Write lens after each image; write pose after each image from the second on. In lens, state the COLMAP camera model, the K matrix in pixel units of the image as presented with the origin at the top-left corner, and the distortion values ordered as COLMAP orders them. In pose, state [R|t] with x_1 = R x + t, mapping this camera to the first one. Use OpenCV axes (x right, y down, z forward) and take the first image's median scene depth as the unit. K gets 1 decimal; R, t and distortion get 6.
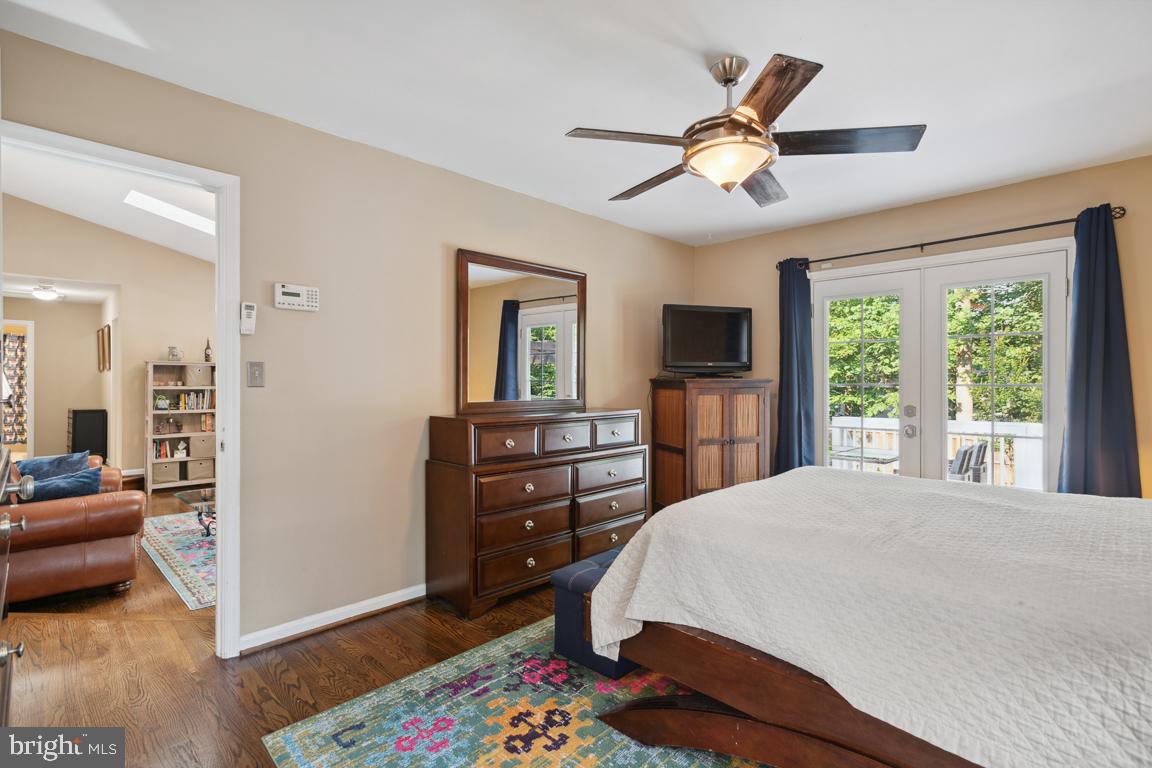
lens RADIAL K [[558.6, 0, 585.3], [0, 558.6, 391.3], [0, 0, 1]] dist [-0.009105, 0.003730]
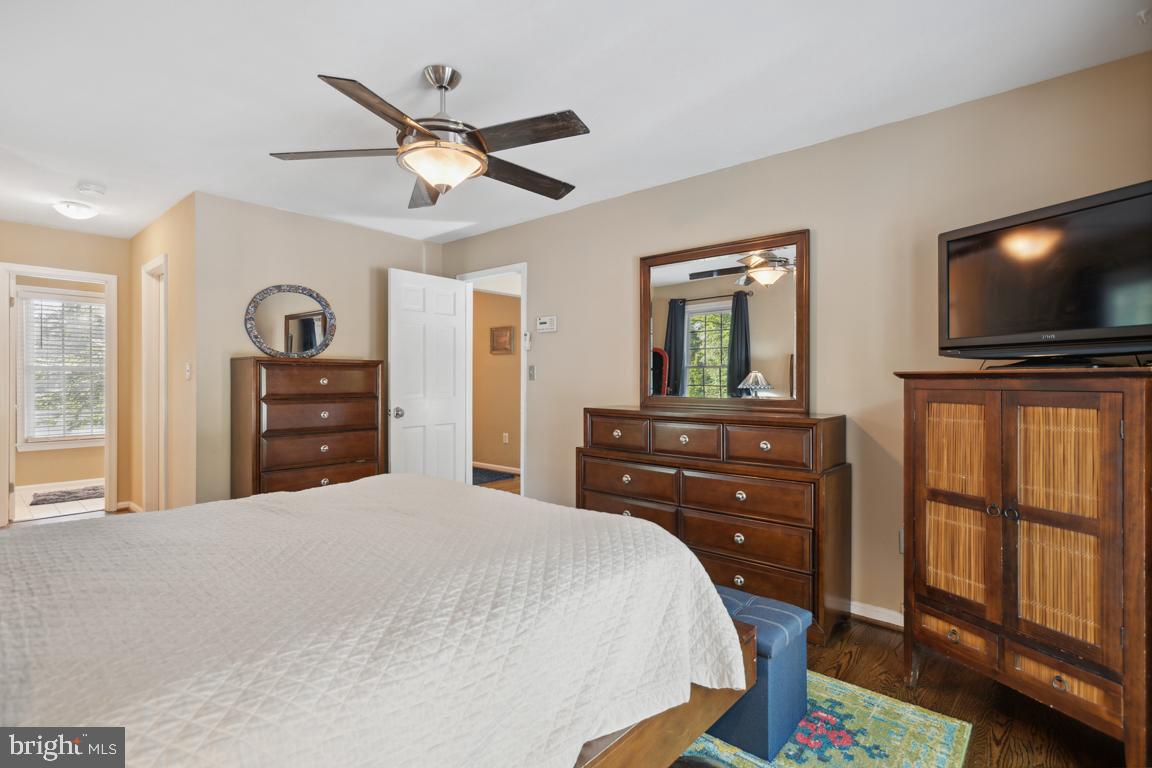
lens RADIAL K [[558.6, 0, 582.0], [0, 558.6, 376.4], [0, 0, 1]] dist [-0.009105, 0.003730]
pose [[0.051273, 0.009028, -0.998644, 0.888090], [-0.004082, 0.999953, 0.008830, -0.026544], [0.998676, 0.003623, 0.051308, 0.822292]]
